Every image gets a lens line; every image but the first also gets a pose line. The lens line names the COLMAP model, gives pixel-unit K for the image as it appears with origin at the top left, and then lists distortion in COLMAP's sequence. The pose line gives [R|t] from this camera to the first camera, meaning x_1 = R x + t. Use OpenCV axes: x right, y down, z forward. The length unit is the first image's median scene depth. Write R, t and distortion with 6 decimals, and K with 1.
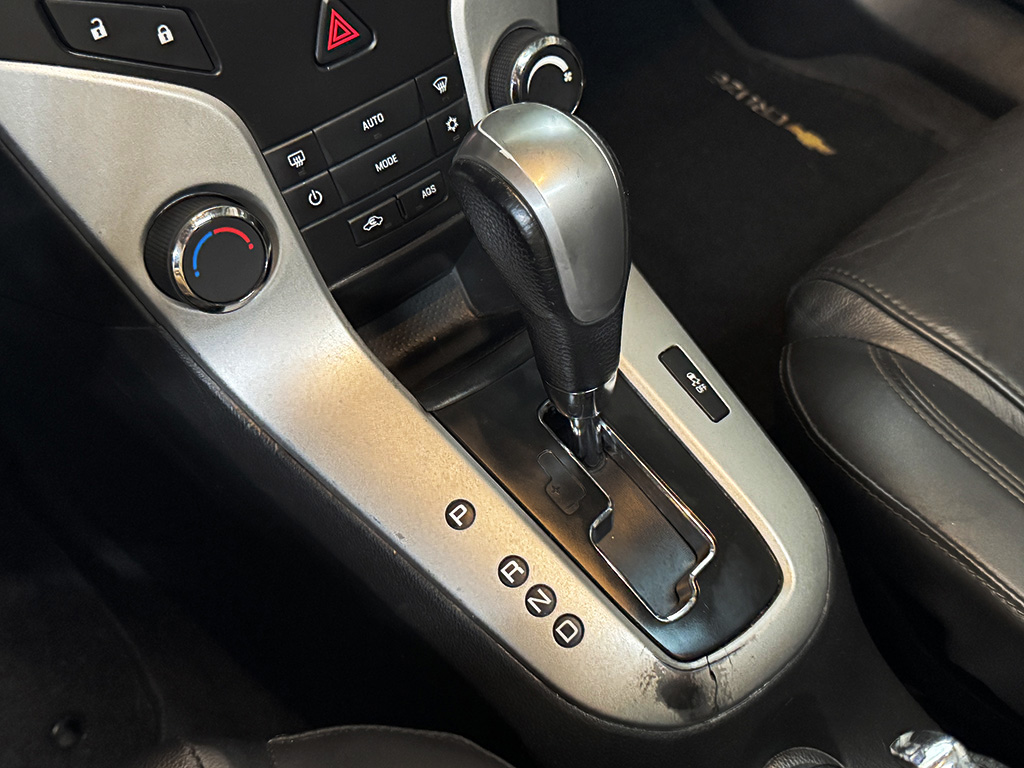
lens RADIAL K [[1307.5, 0, 505.6], [0, 1307.5, 379.5], [0, 0, 1]] dist [0.040306, 0.000000]
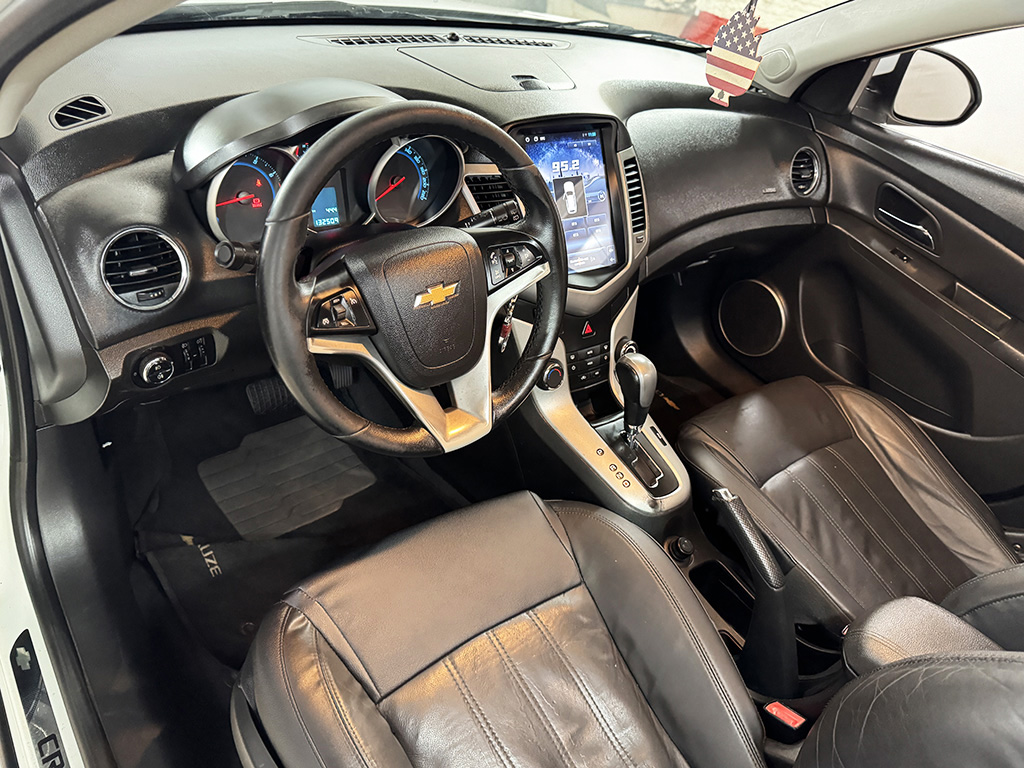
lens RADIAL K [[750.3, 0, 502.4], [0, 750.3, 384.9], [0, 0, 1]] dist [0.029562, -0.021570]
pose [[0.981702, 0.184278, 0.047986, -0.447149], [-0.169018, 0.959307, -0.226194, 0.447612], [-0.087716, 0.213945, 0.972900, -1.138140]]
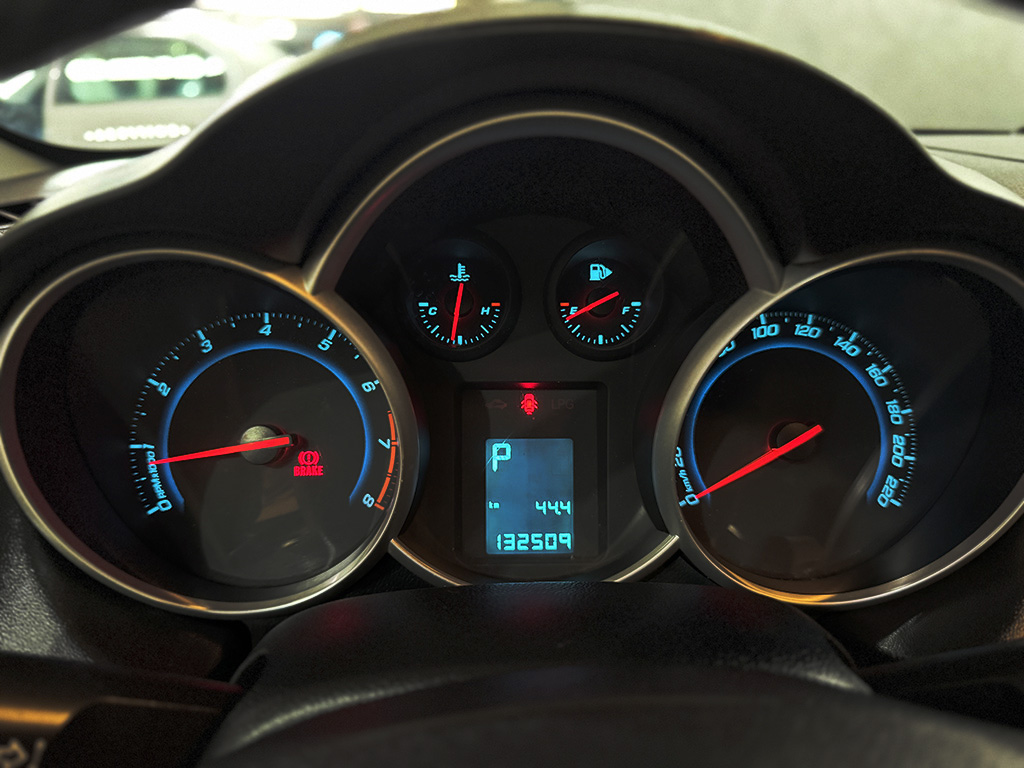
lens RADIAL K [[750.3, 0, 530.7], [0, 750.3, 411.6], [0, 0, 1]] dist [0.029562, -0.021570]
pose [[0.797696, 0.234185, -0.555733, -0.561580], [-0.469612, 0.819363, -0.328800, -0.181258], [0.378347, 0.523261, 0.763578, 0.133639]]
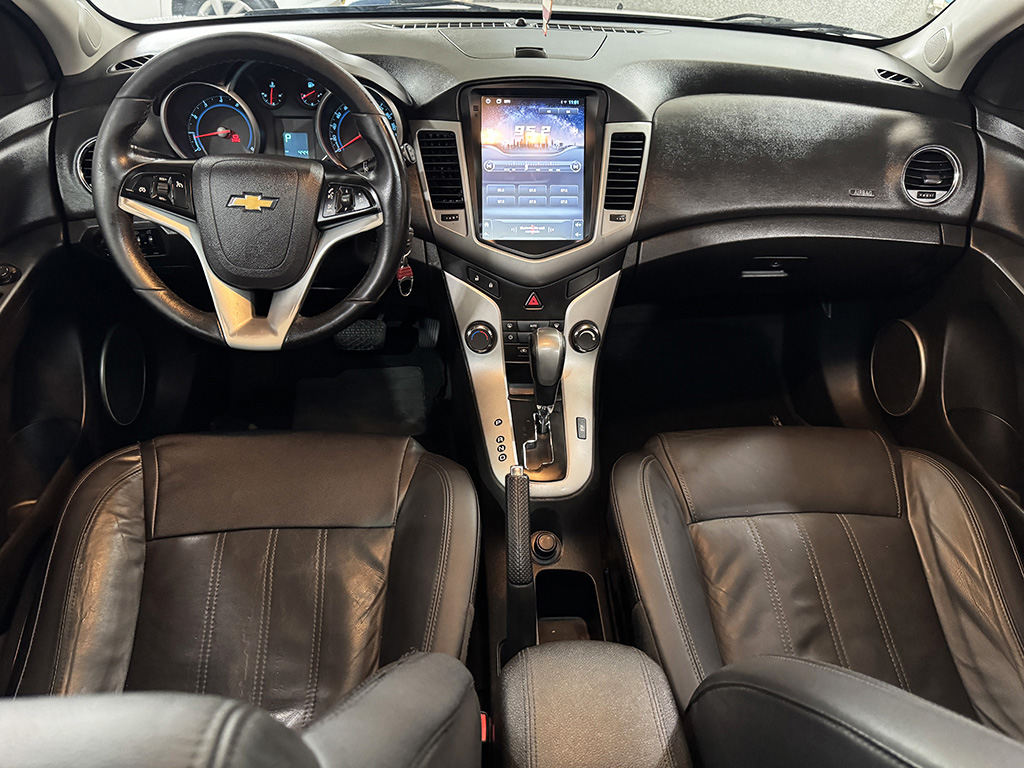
lens RADIAL K [[708.9, 0, 515.3], [0, 708.9, 393.4], [0, 0, 1]] dist [0.026680, -0.034916]
pose [[0.793656, 0.385168, -0.470909, 0.894312], [-0.480619, 0.871528, -0.097177, 0.197670], [0.372981, 0.303453, 0.876813, -0.755200]]
